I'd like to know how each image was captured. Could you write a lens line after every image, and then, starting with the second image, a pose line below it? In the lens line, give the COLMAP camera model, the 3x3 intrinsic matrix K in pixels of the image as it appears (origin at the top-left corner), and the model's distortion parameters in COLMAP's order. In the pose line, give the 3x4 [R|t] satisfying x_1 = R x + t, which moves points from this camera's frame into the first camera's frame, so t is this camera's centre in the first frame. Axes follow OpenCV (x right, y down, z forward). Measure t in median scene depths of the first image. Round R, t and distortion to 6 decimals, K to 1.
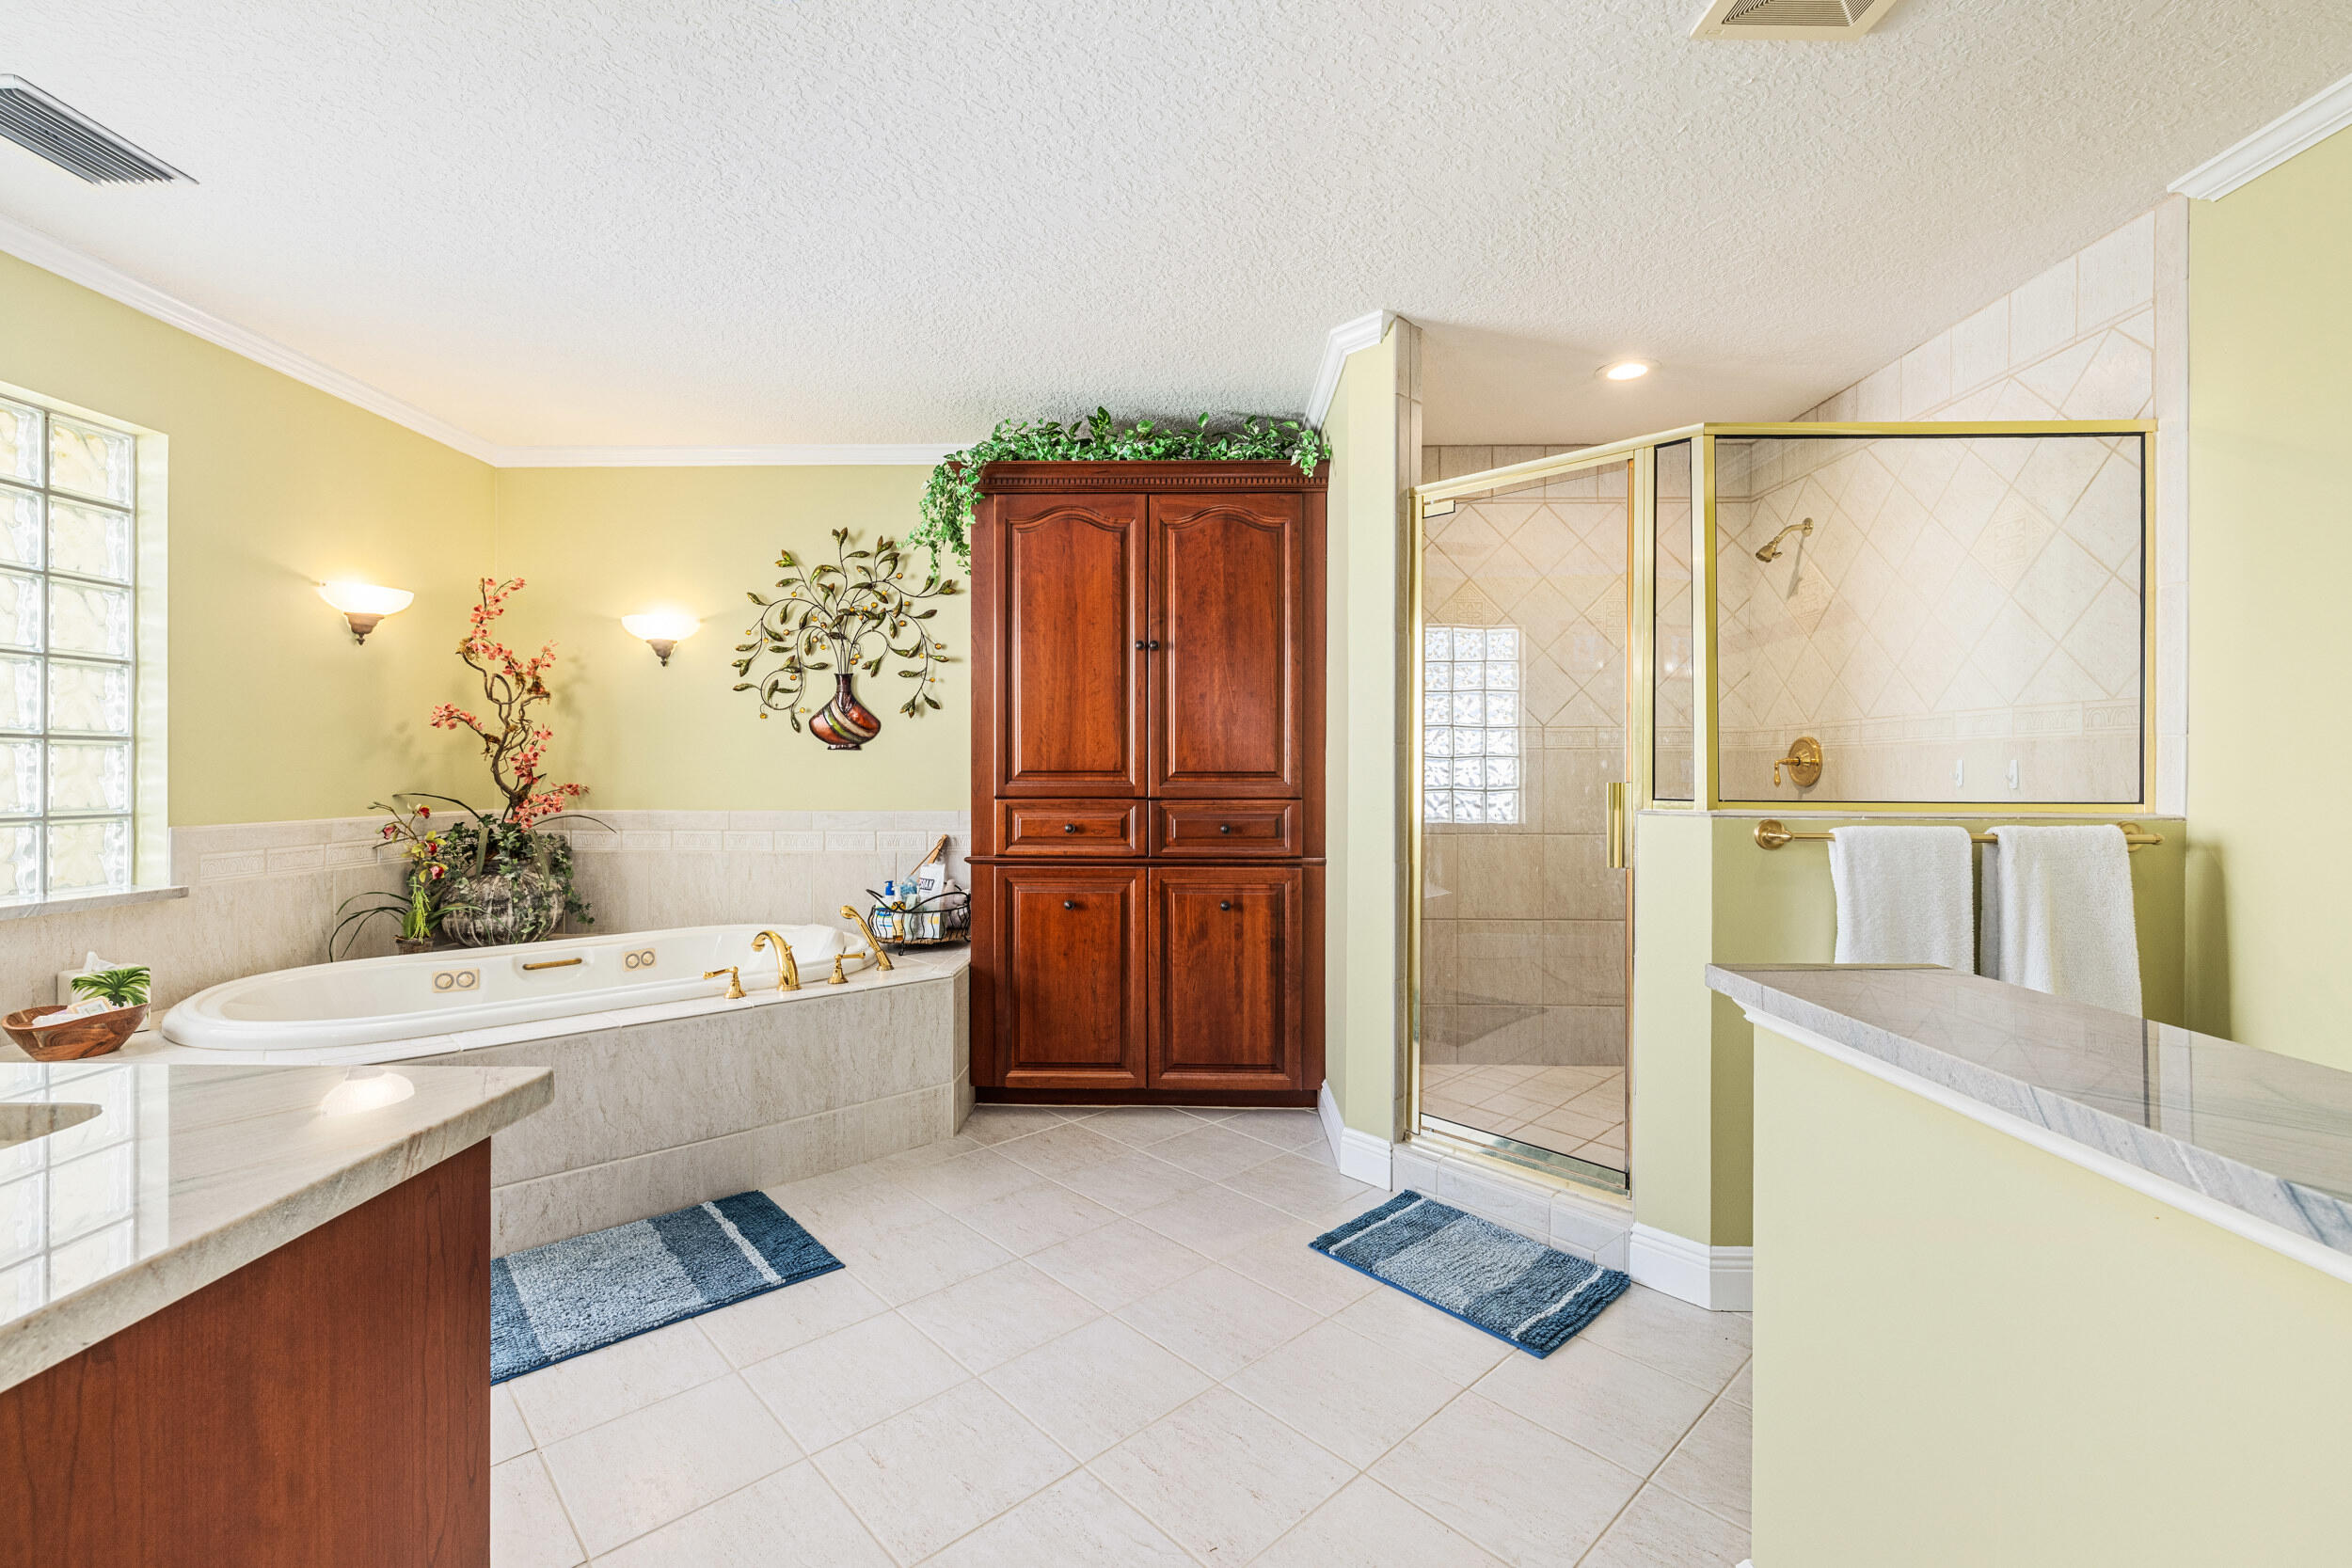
lens RADIAL K [[993.7, 0, 1170.1], [0, 993.7, 774.0], [0, 0, 1]] dist [0.003734, 0.001582]
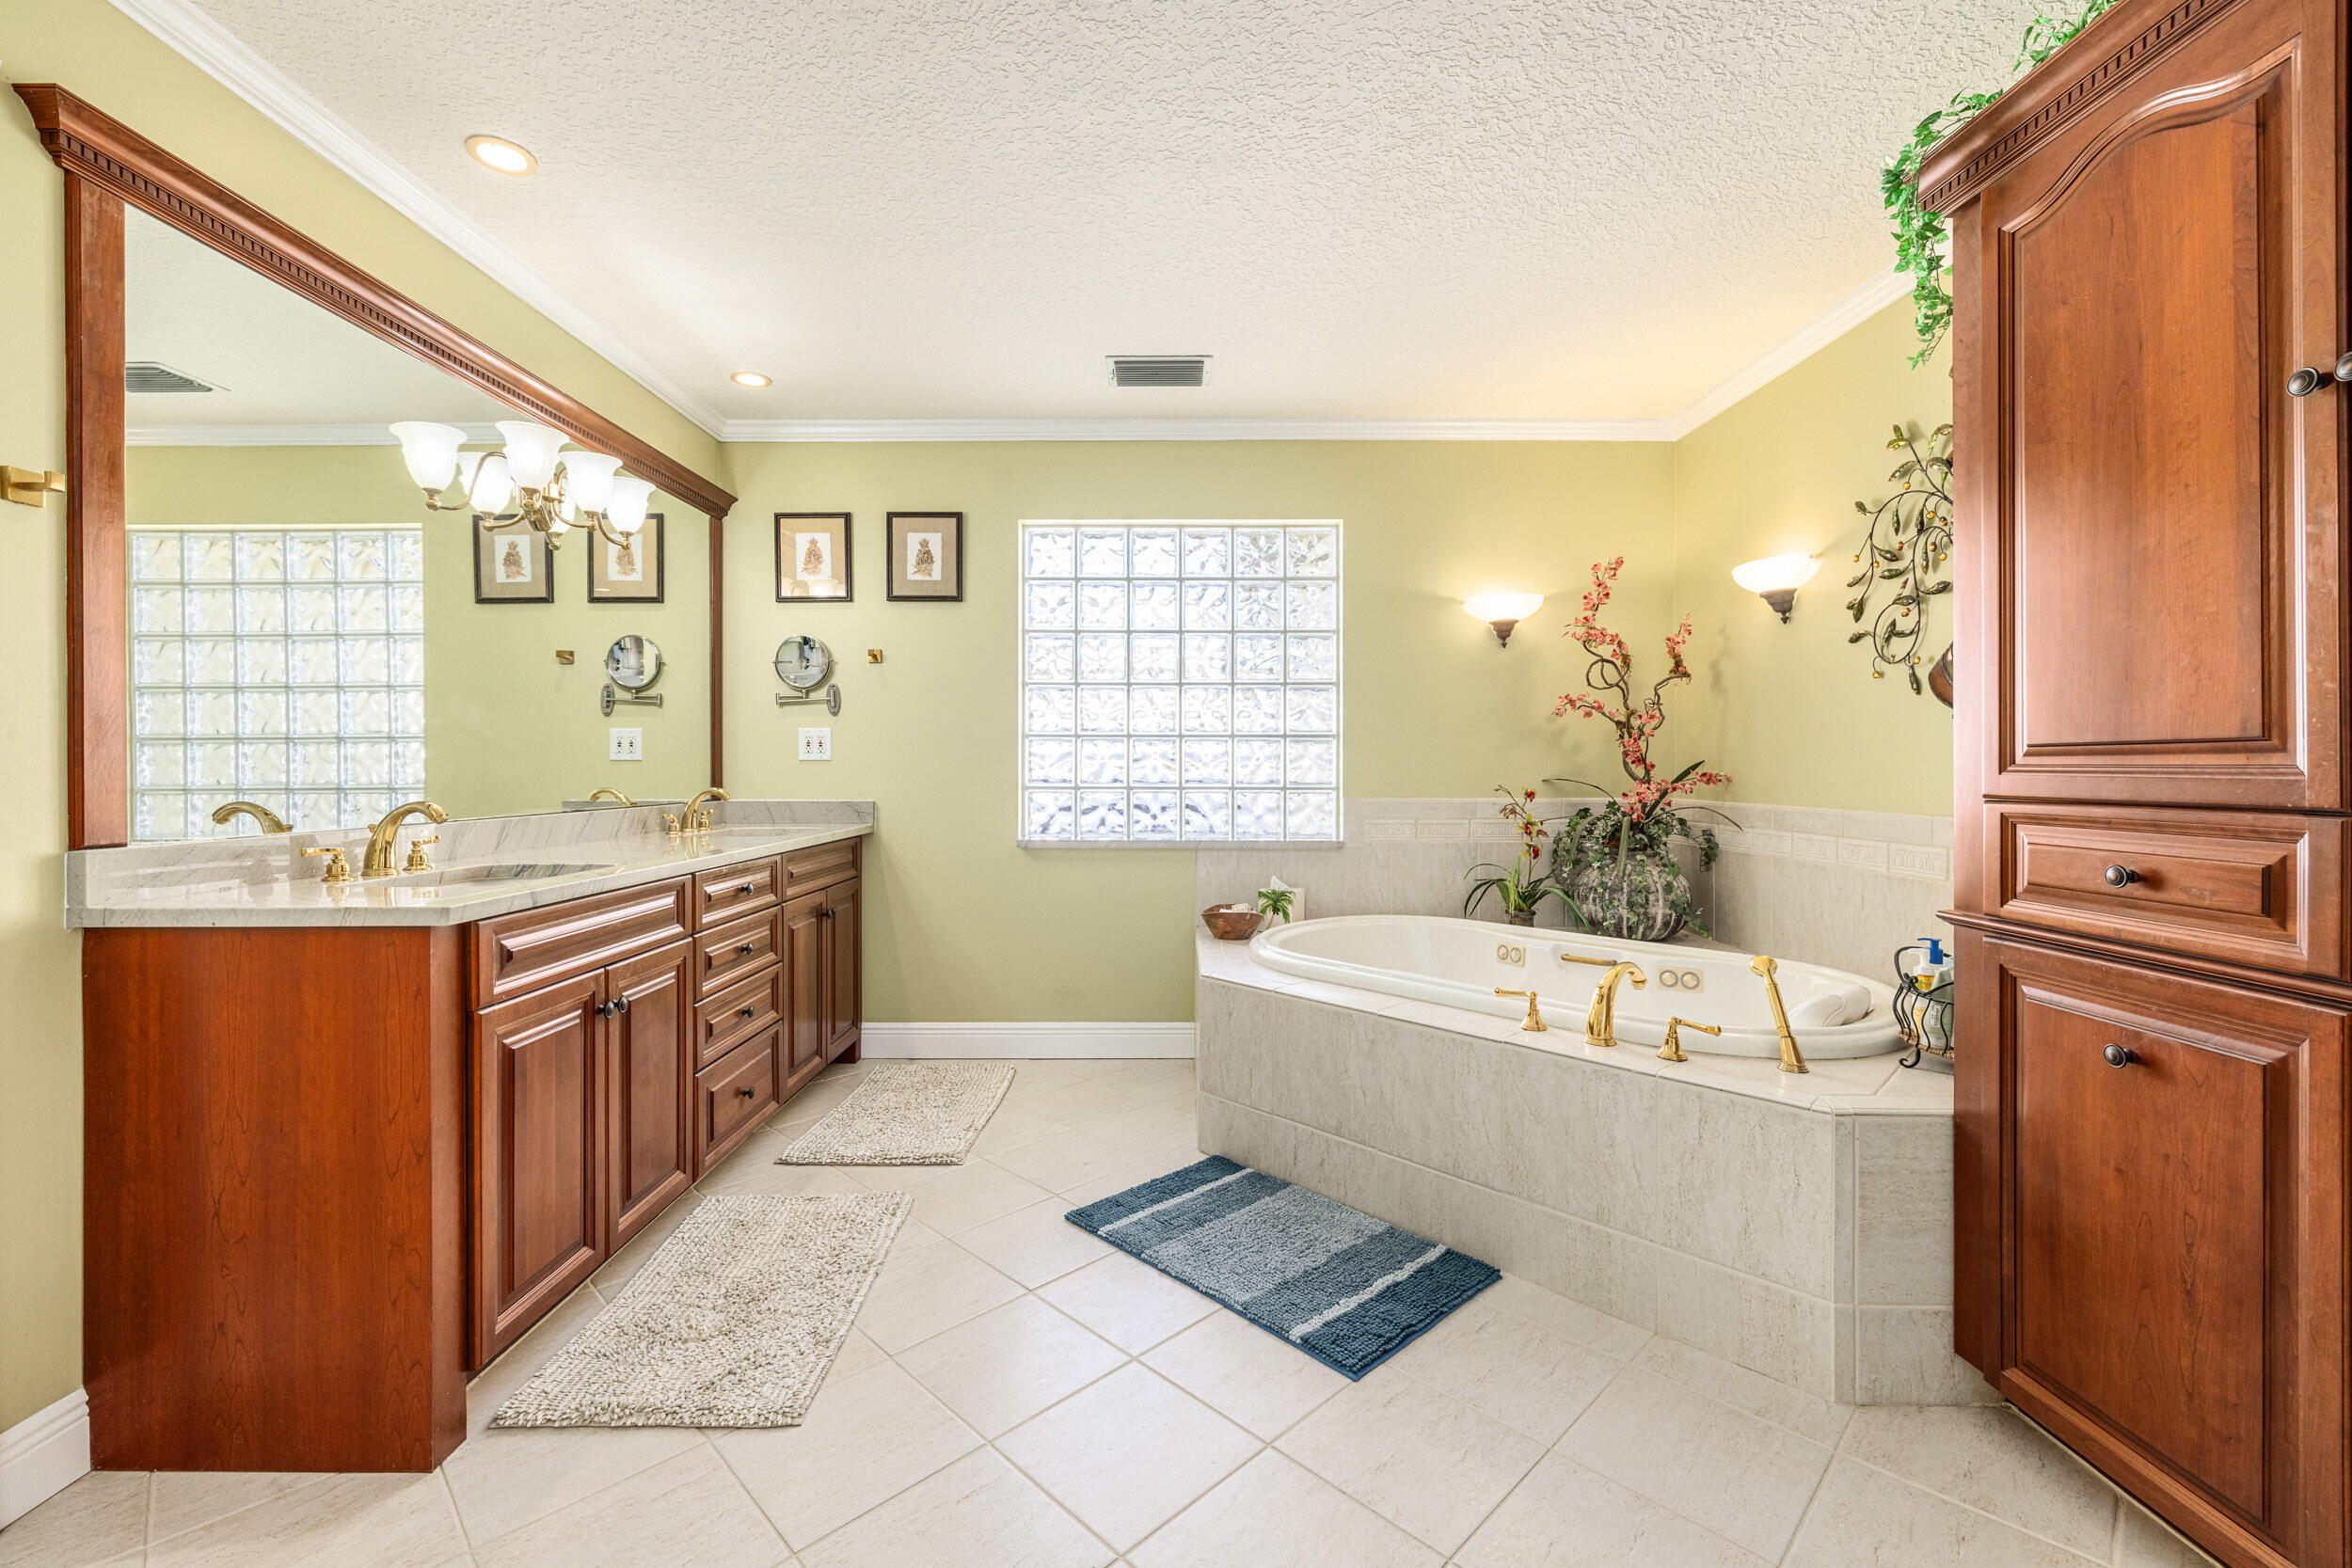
lens RADIAL K [[993.7, 0, 1170.3], [0, 993.7, 768.8], [0, 0, 1]] dist [0.003734, 0.001582]
pose [[0.028090, 0.001133, -0.999605, 0.313473], [-0.004216, 0.999991, 0.001015, 0.009571], [0.999596, 0.004186, 0.028095, 0.576816]]
